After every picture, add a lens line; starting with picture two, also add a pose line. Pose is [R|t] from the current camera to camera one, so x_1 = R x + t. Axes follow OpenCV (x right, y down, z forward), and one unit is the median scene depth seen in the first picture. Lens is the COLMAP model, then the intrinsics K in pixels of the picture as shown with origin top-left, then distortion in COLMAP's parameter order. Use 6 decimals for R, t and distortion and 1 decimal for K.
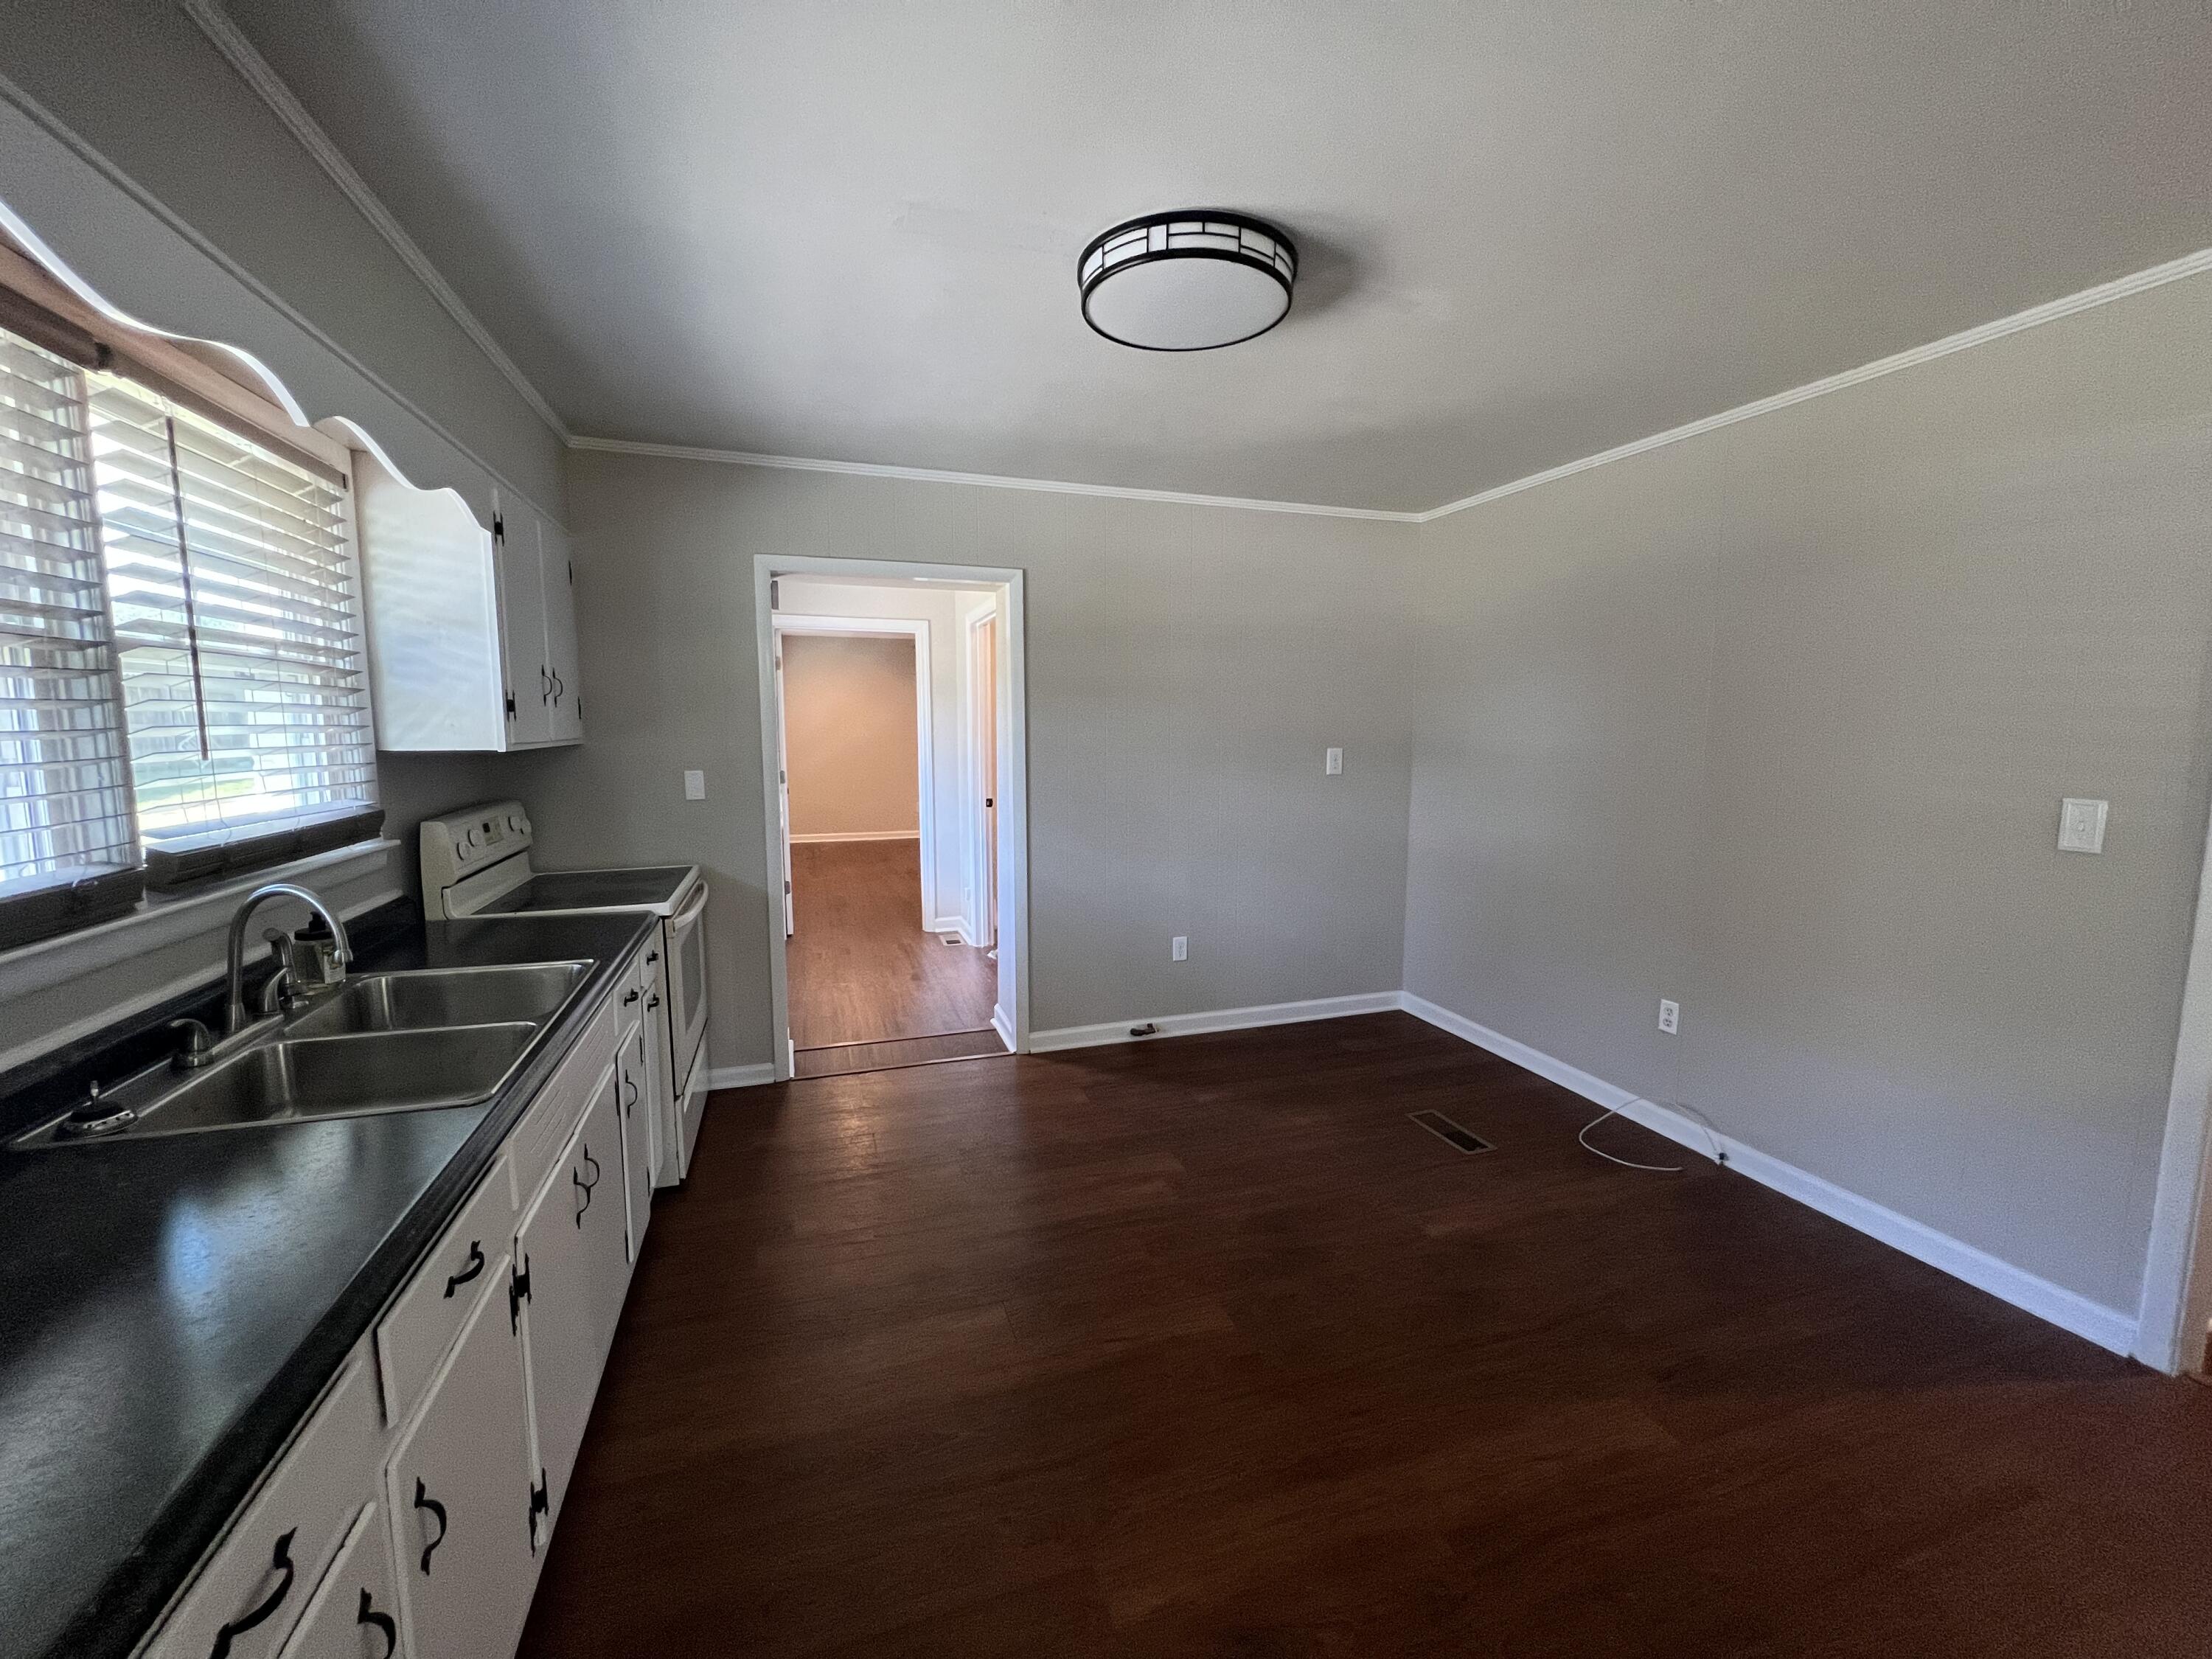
lens RADIAL K [[887.8, 0, 1100.2], [0, 887.8, 821.1], [0, 0, 1]] dist [-0.006875, 0.000737]
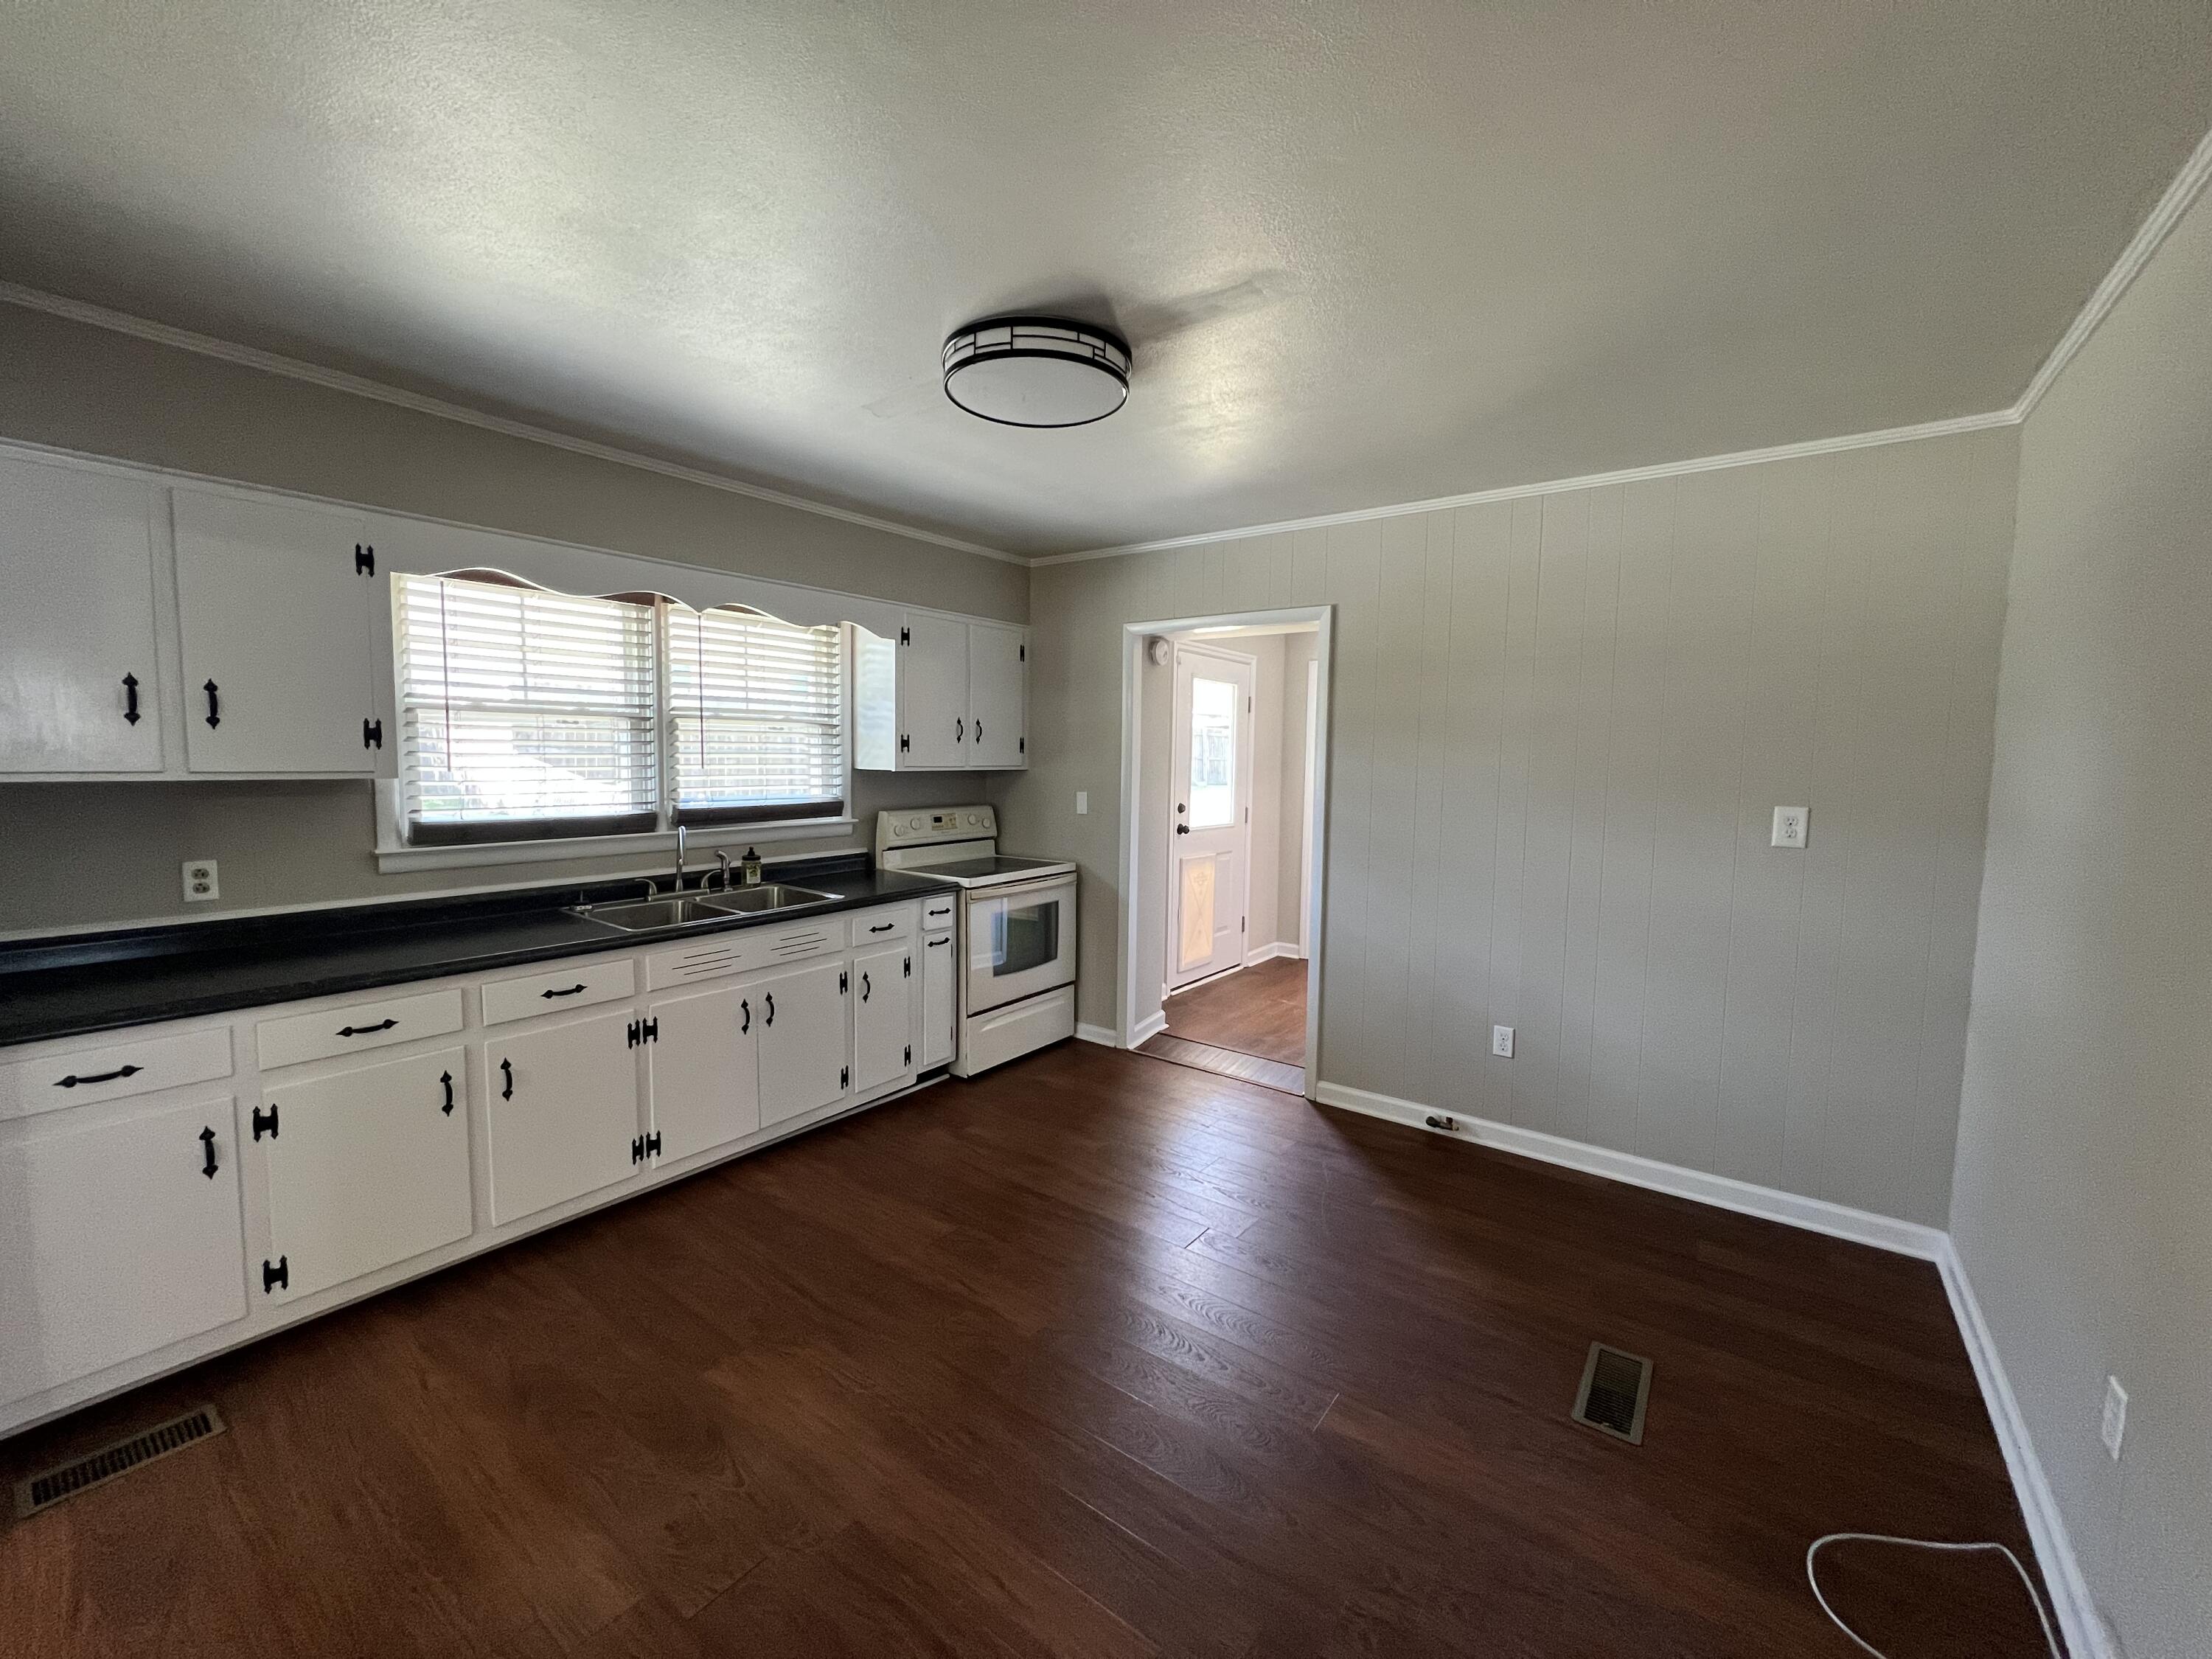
lens RADIAL K [[887.8, 0, 1100.2], [0, 887.8, 821.1], [0, 0, 1]] dist [-0.006875, 0.000737]
pose [[0.567382, 0.070514, -0.820430, 0.629886], [-0.105381, 0.994352, 0.012584, -0.032631], [0.816684, 0.079318, 0.571609, 0.261106]]
